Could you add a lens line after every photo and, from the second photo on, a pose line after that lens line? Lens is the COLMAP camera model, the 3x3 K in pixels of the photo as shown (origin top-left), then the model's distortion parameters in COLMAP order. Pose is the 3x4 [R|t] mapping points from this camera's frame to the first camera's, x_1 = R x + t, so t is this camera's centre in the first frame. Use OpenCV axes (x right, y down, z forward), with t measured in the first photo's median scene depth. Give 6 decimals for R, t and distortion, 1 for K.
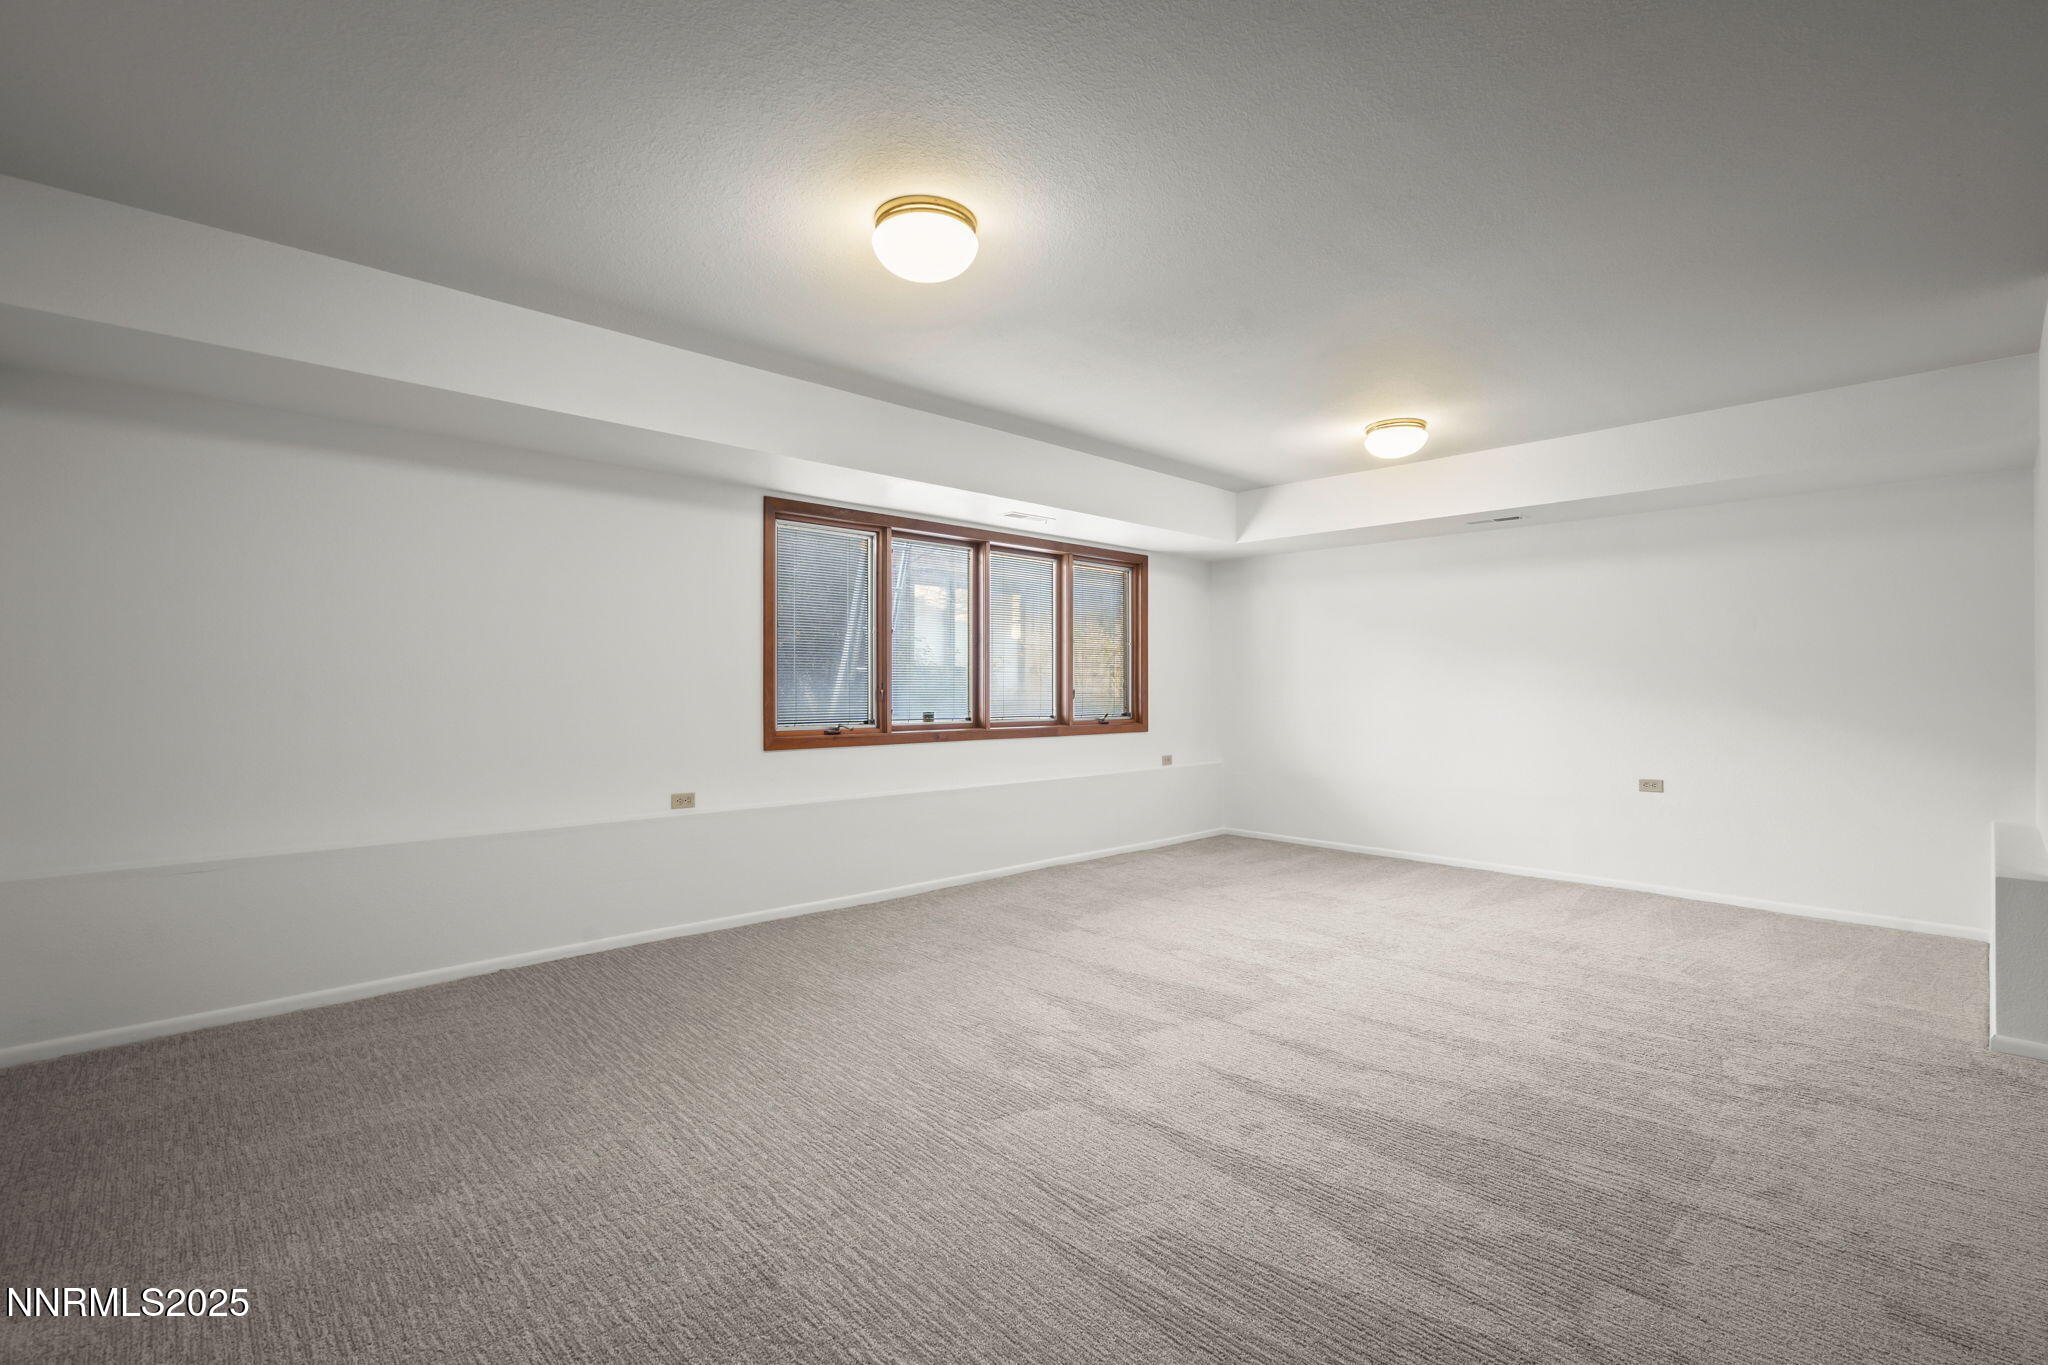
lens RADIAL K [[934.9, 0, 1021.7], [0, 934.9, 672.6], [0, 0, 1]] dist [0.000587, 0.000873]
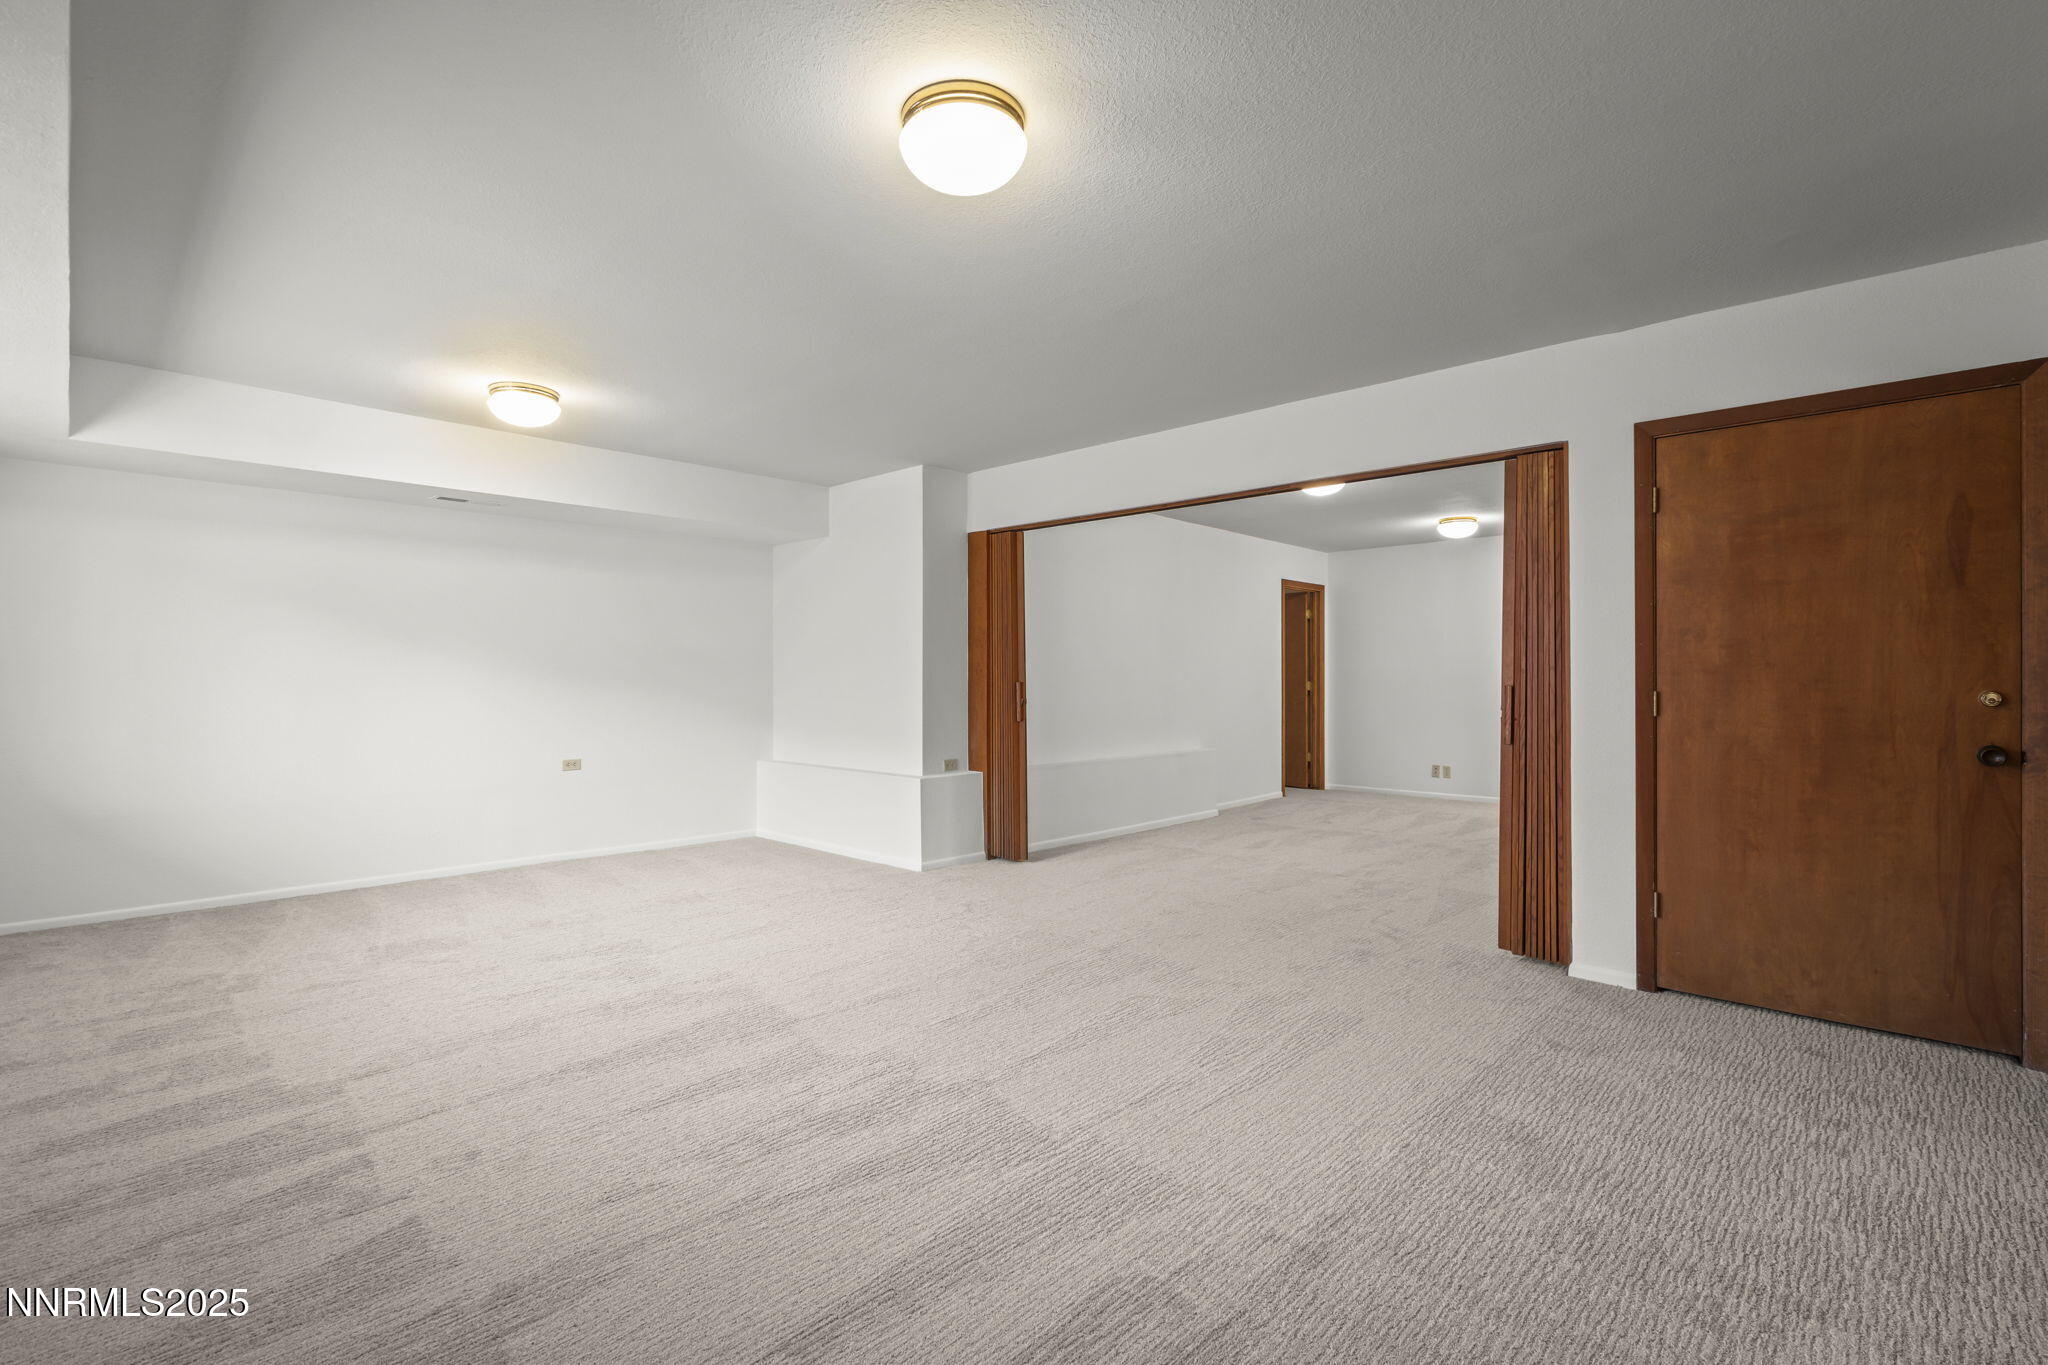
lens RADIAL K [[930.4, 0, 1019.2], [0, 930.4, 690.6], [0, 0, 1]] dist [-0.001757, 0.000652]
pose [[-0.046217, -0.015852, 0.998806, -0.492717], [-0.016570, 0.999749, 0.015100, 0.004622], [-0.998794, -0.015852, -0.046468, 0.528690]]
